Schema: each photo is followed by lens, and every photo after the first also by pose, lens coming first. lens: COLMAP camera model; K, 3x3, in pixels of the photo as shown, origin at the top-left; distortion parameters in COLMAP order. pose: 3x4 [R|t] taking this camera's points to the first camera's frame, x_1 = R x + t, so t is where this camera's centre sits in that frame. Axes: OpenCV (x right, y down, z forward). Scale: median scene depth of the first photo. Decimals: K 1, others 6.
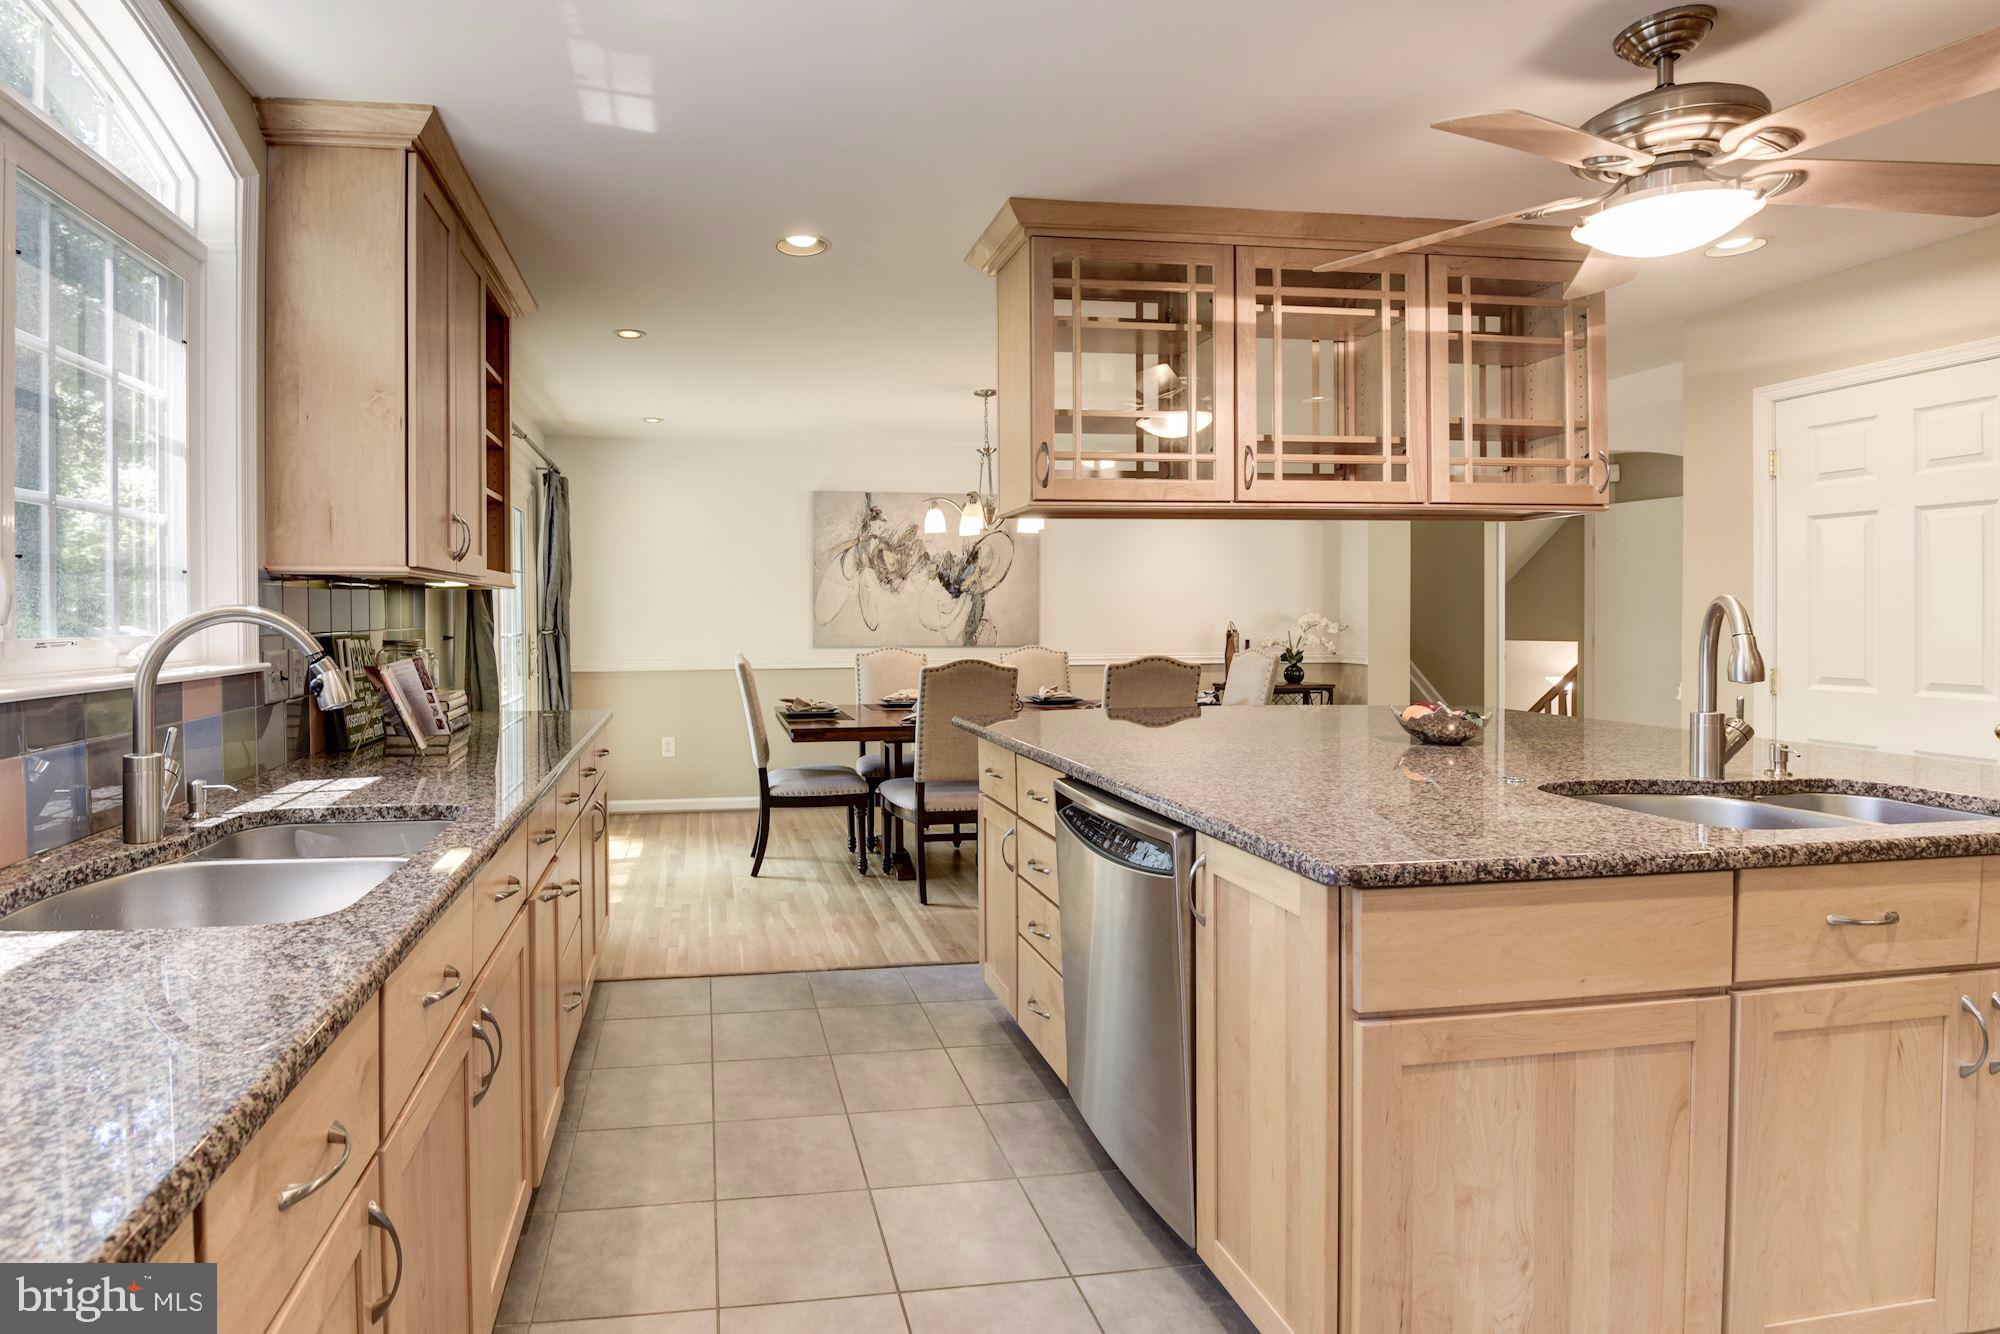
lens RADIAL K [[983.9, 0, 816.5], [0, 983.9, 622.1], [0, 0, 1]] dist [-0.001135, -0.000492]
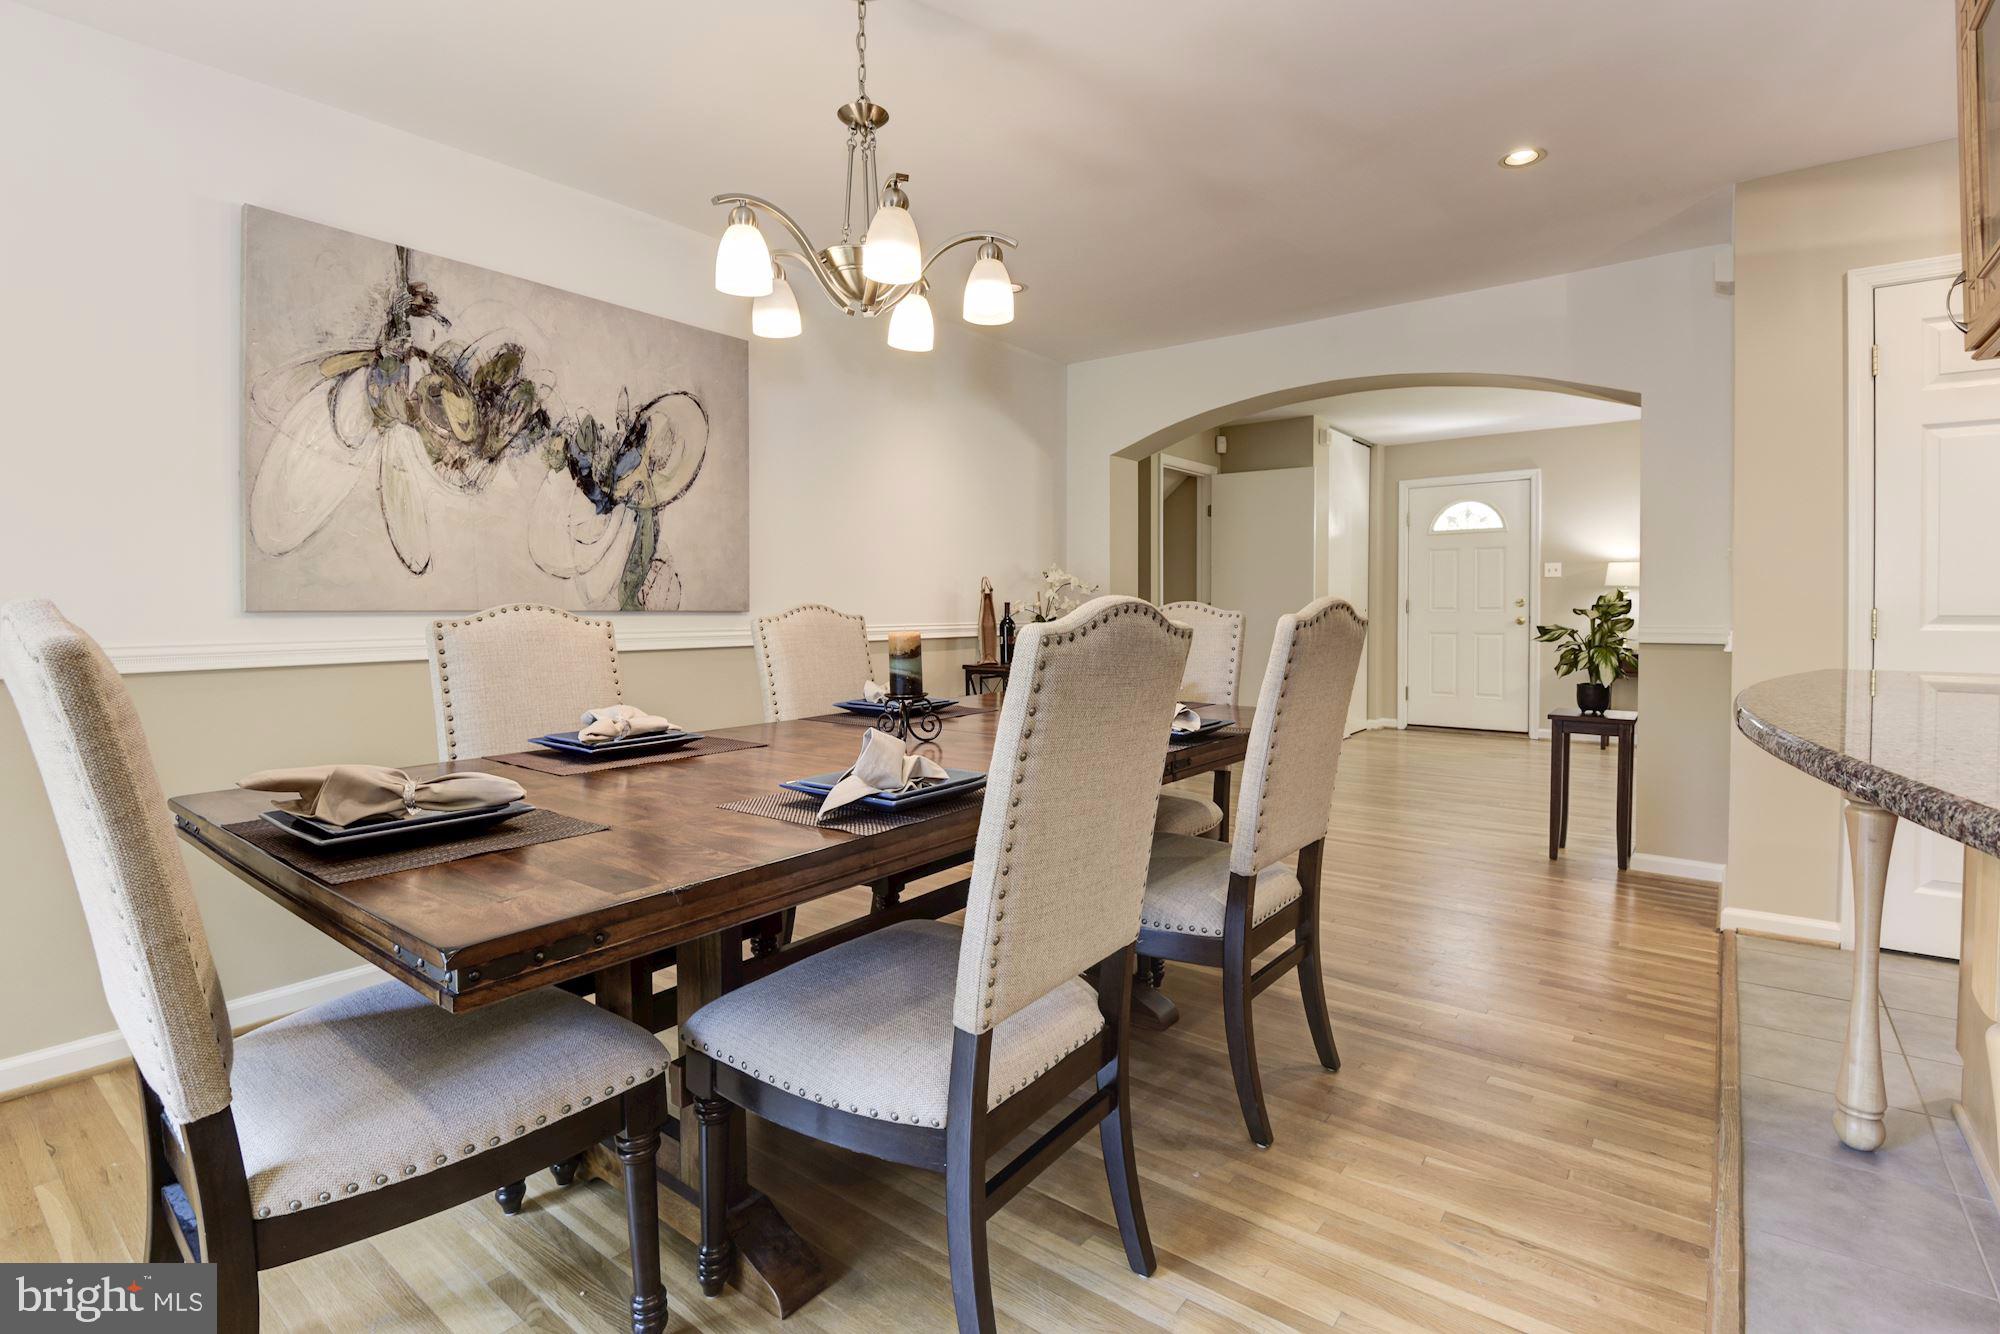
lens RADIAL K [[947.5, 0, 999.8], [0, 947.5, 623.2], [0, 0, 1]] dist [-0.009783, -0.010290]
pose [[0.697381, -0.009312, 0.716640, -0.068140], [0.004572, 0.999953, 0.008544, 0.031469], [-0.716686, -0.002682, 0.697391, 0.619872]]
